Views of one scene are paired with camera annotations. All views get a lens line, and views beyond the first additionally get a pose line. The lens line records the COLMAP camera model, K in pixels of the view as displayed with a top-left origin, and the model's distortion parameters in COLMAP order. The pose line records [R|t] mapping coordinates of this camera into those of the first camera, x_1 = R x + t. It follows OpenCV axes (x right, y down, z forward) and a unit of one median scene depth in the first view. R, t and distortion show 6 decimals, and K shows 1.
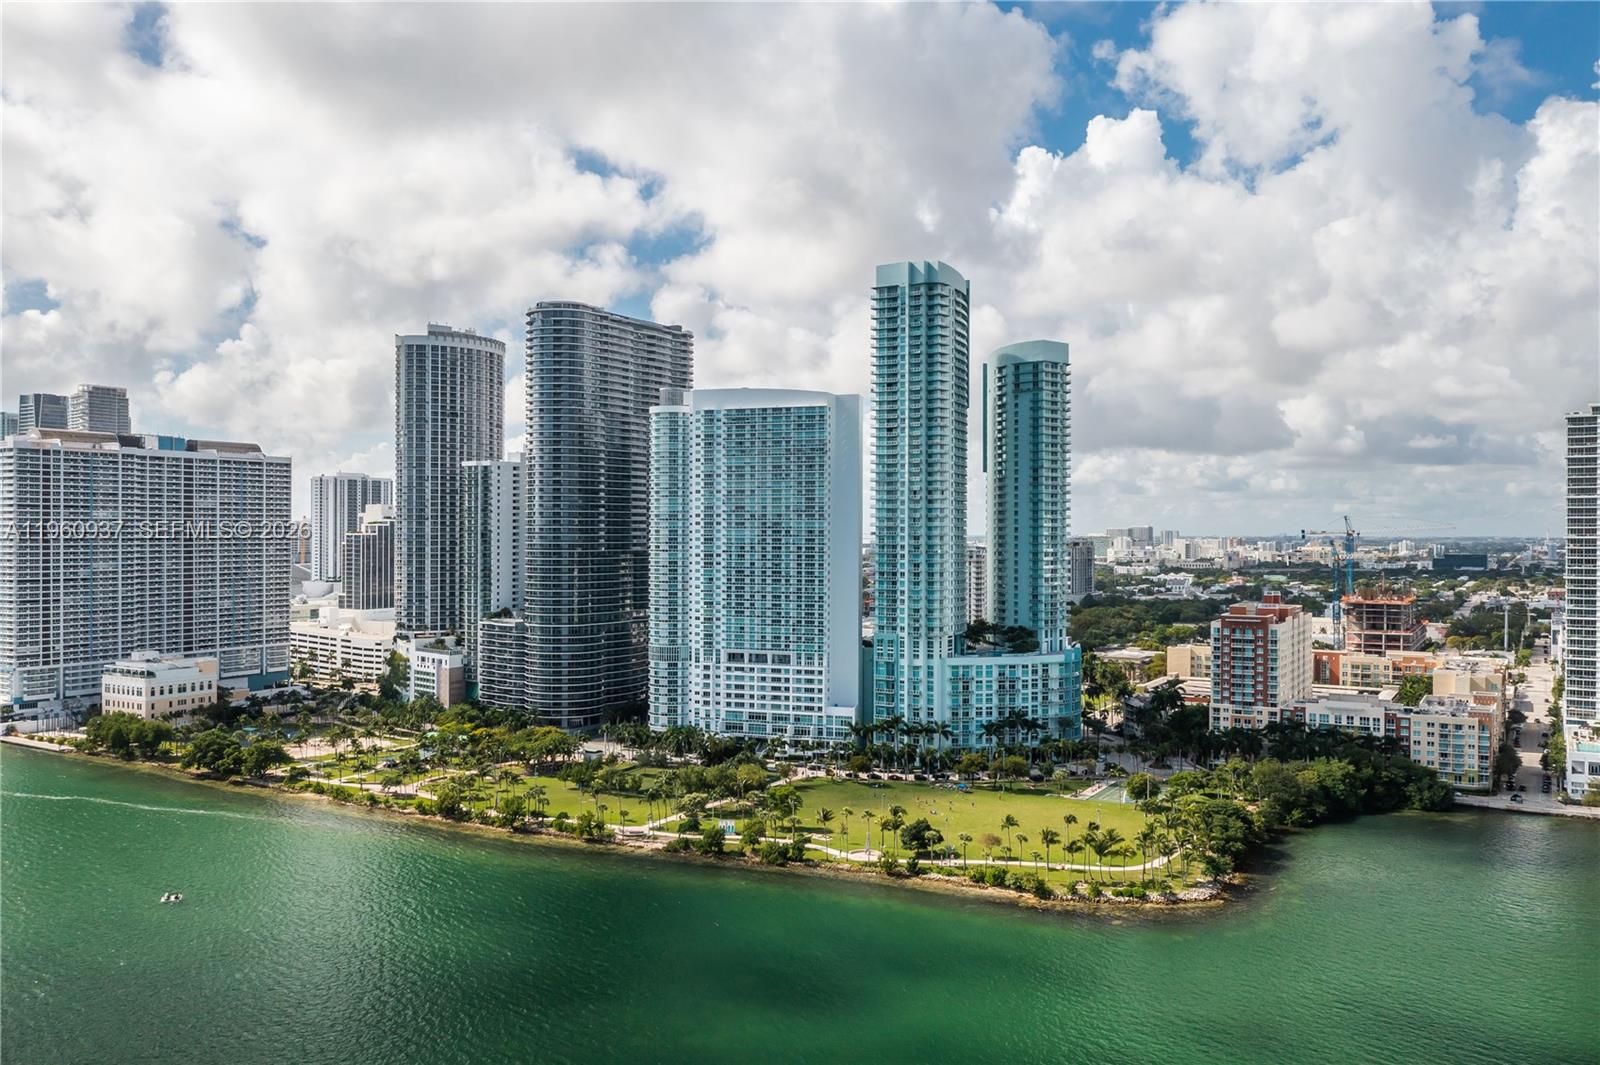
lens RADIAL K [[1284.3, 0, 800.0], [0, 1284.3, 532.5], [0, 0, 1]] dist [-0.000793, 0.002612]
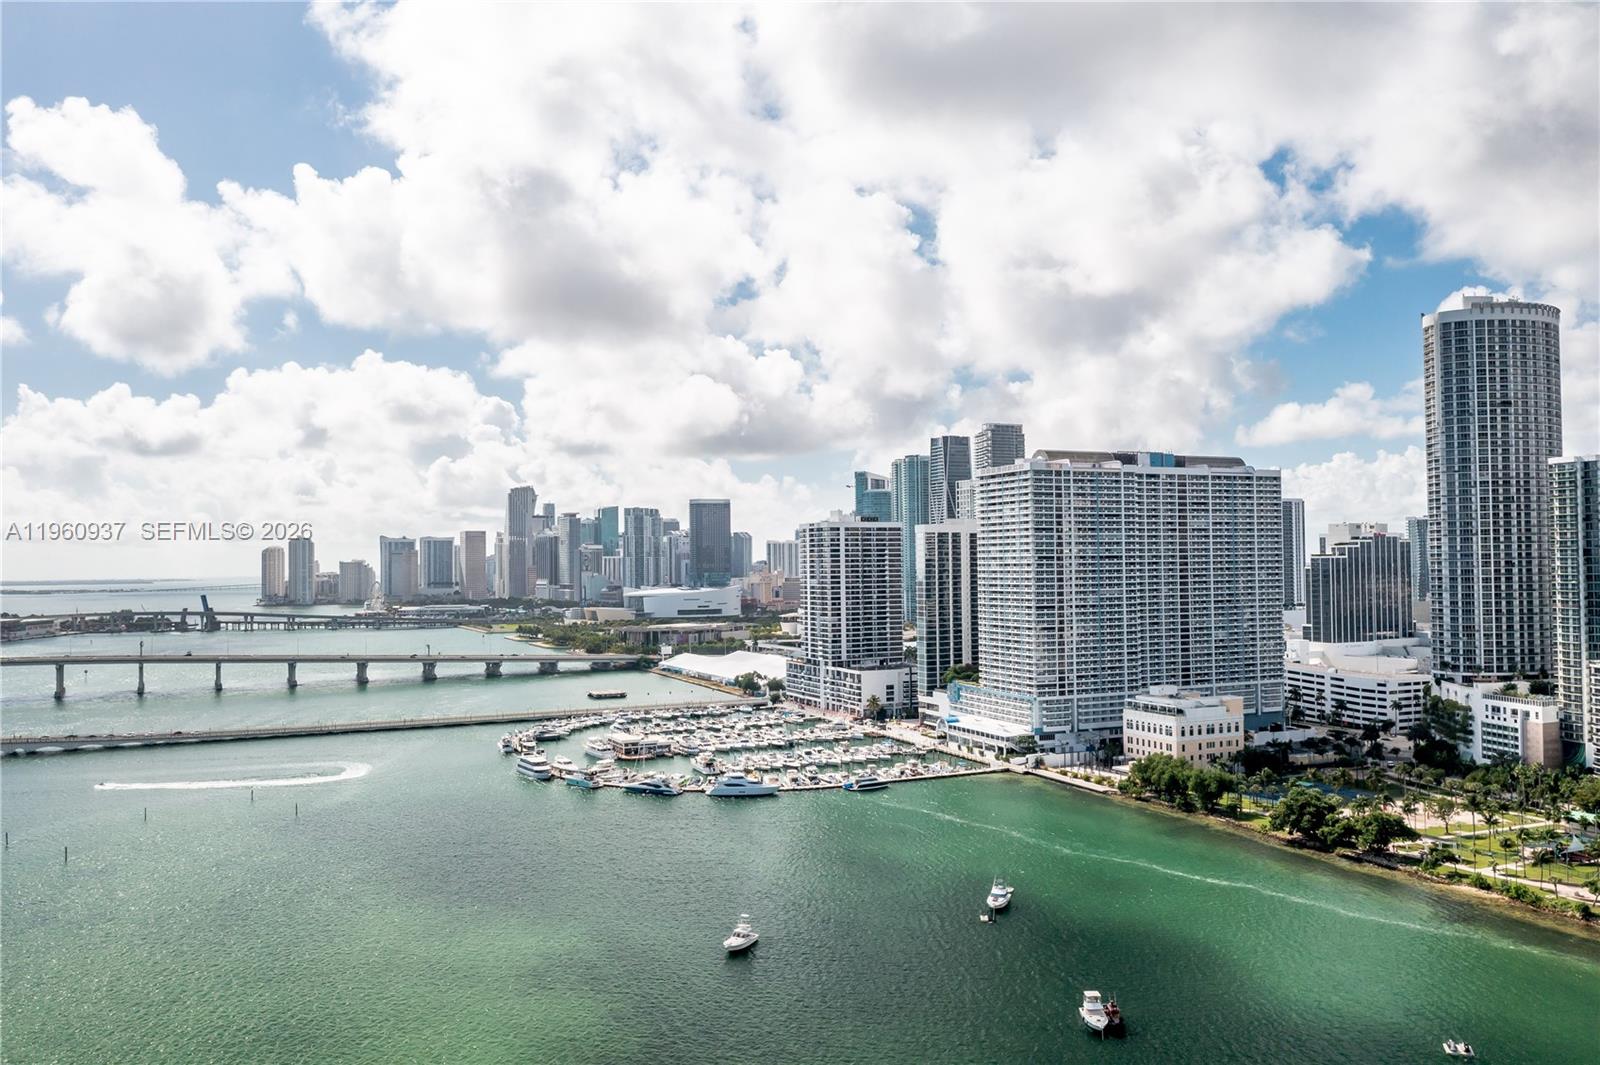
lens RADIAL K [[1268.0, 0, 800.0], [0, 1268.0, 532.5], [0, 0, 1]] dist [0.002239, -0.000004]
pose [[0.822628, -0.026465, -0.567963, -0.212059], [0.012859, 0.999527, -0.027951, 0.005983], [0.568434, 0.015690, 0.822579, 0.113200]]
